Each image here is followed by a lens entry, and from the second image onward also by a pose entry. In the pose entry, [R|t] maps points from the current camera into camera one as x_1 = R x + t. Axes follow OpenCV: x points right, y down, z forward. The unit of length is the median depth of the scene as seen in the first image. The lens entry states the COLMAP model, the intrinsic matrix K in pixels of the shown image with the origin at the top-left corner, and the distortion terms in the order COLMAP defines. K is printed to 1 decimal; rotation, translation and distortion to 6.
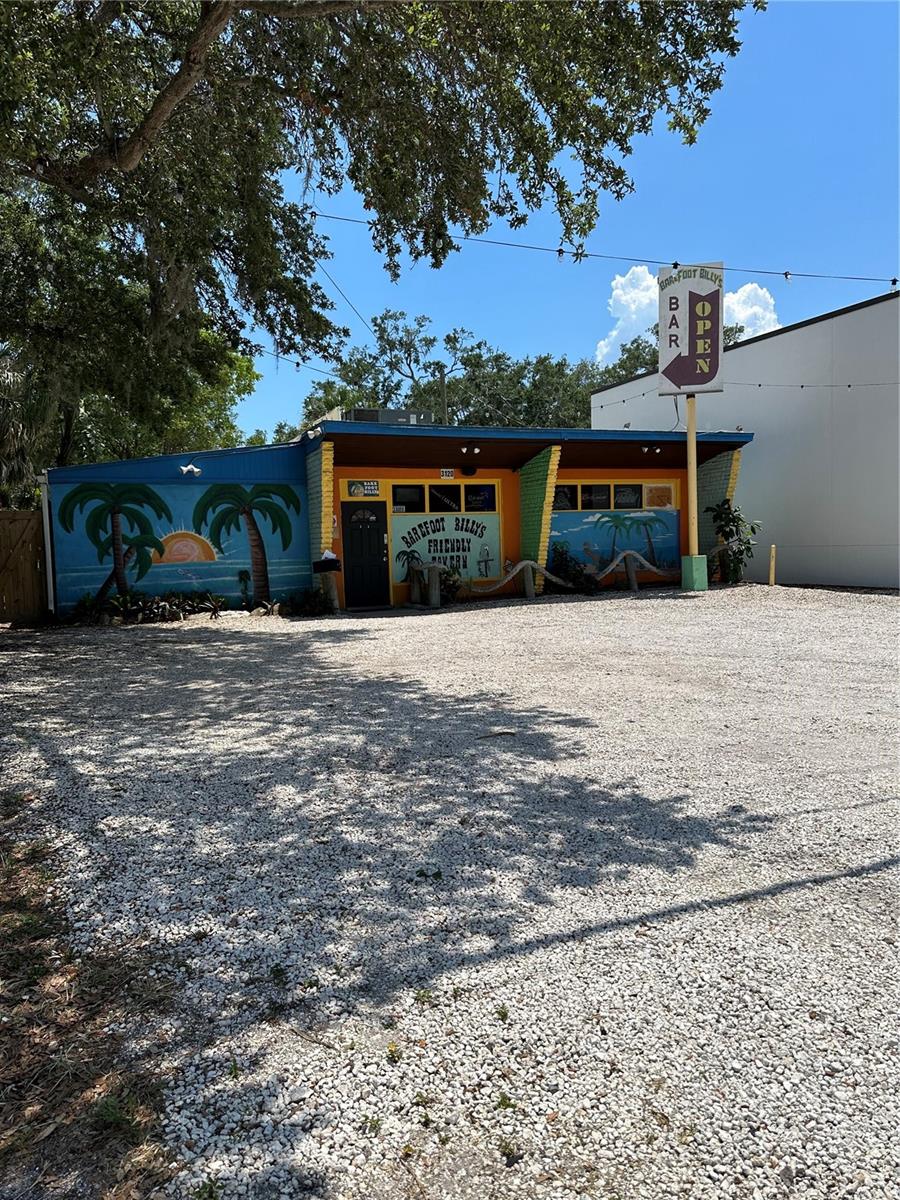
lens RADIAL K [[843.7, 0, 450.0], [0, 843.7, 600.0], [0, 0, 1]] dist [0.176324, -0.288015]
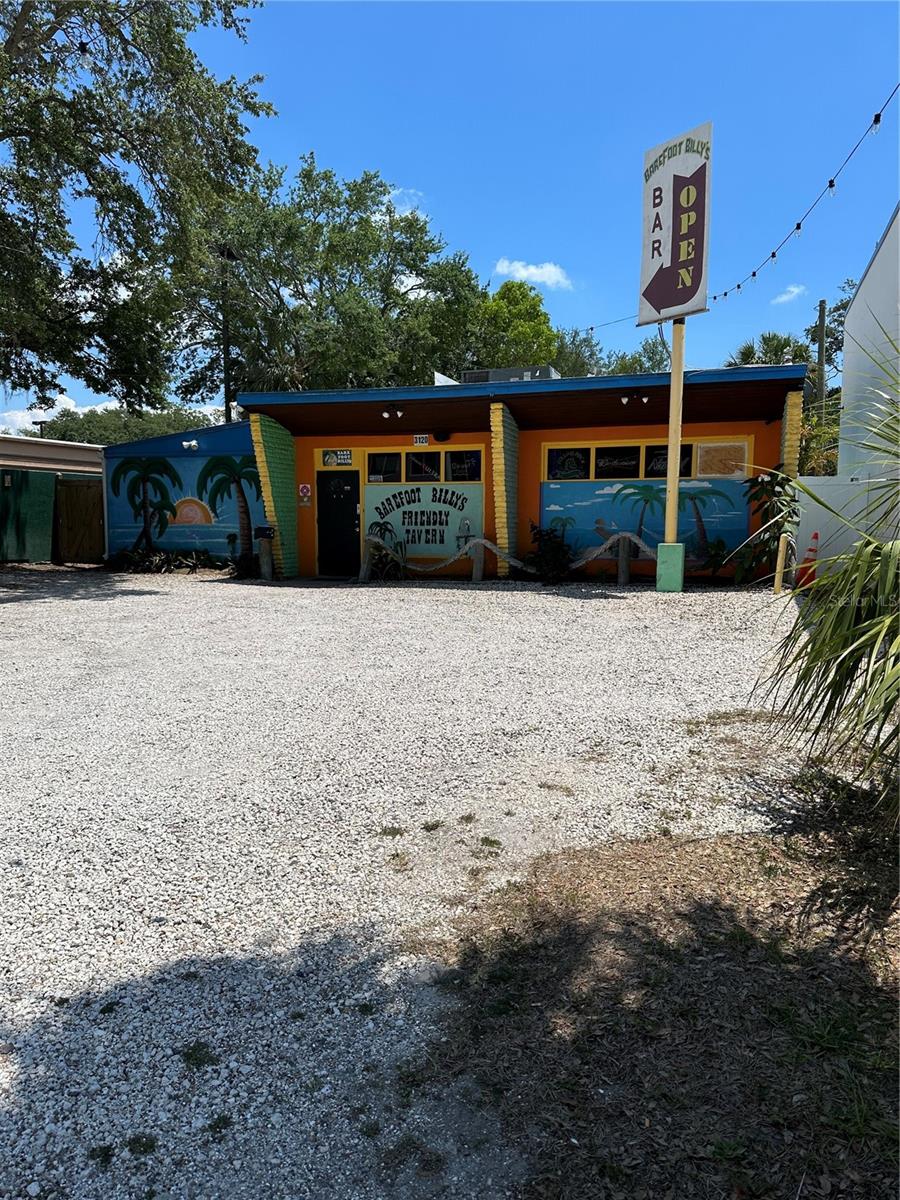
lens RADIAL K [[843.7, 0, 450.0], [0, 843.7, 600.0], [0, 0, 1]] dist [0.176324, -0.288015]
pose [[0.729862, 0.097595, -0.676591, 0.663854], [-0.070057, 0.995224, 0.067984, -0.040326], [0.679995, -0.002219, 0.733214, 0.340021]]
